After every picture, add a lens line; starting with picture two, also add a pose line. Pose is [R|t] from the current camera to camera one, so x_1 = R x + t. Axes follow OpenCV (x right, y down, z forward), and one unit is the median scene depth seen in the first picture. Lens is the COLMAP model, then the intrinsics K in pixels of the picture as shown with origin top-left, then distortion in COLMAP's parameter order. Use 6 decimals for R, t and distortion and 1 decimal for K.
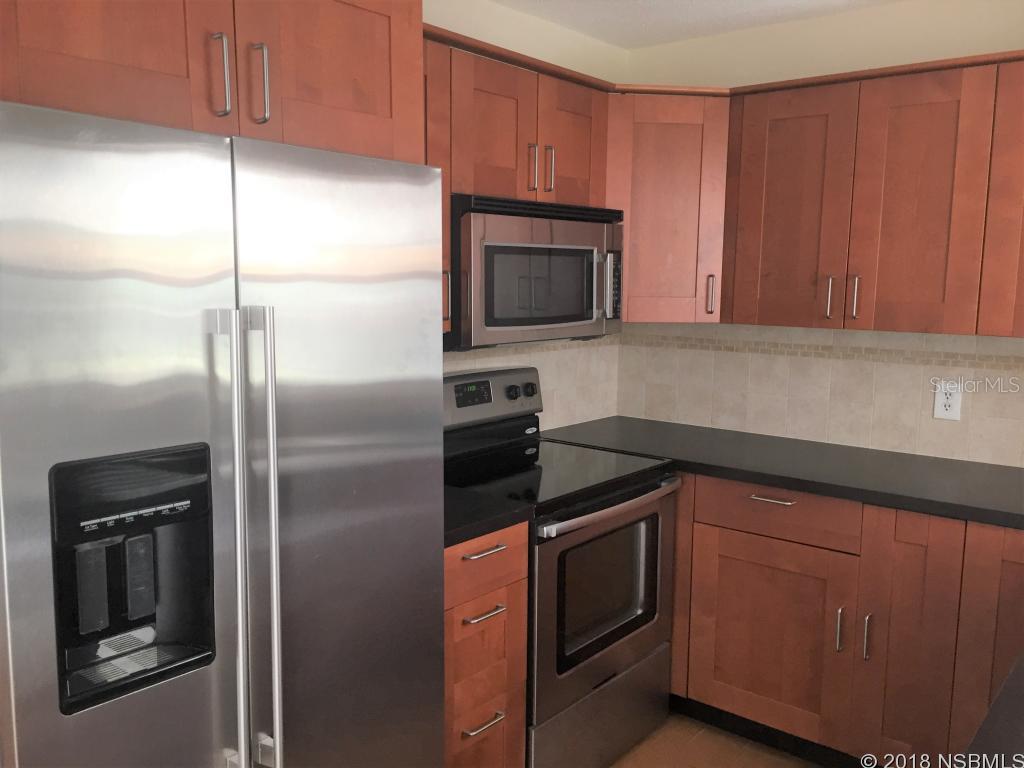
lens RADIAL K [[870.2, 0, 513.7], [0, 870.2, 384.0], [0, 0, 1]] dist [0.032944, -0.026070]
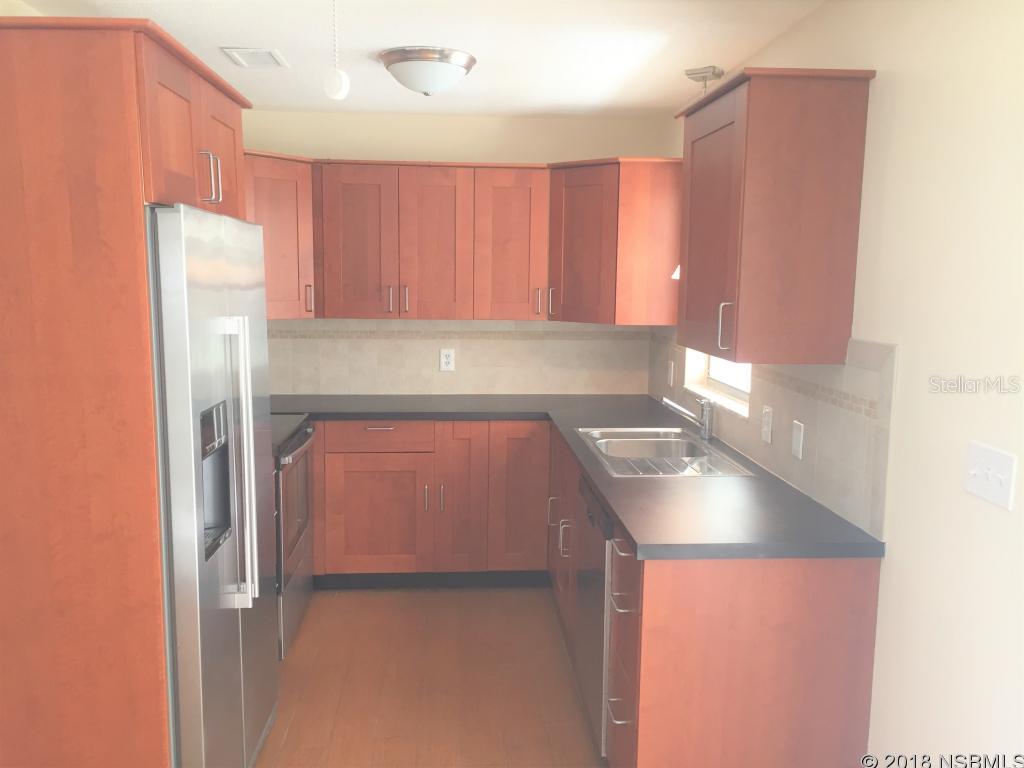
lens RADIAL K [[870.2, 0, 510.1], [0, 870.2, 387.1], [0, 0, 1]] dist [0.032944, -0.026070]
pose [[0.722592, -0.091944, 0.685133, -0.561276], [0.083895, 0.995453, 0.045107, 0.006098], [-0.686165, 0.024885, 0.727020, -0.288453]]
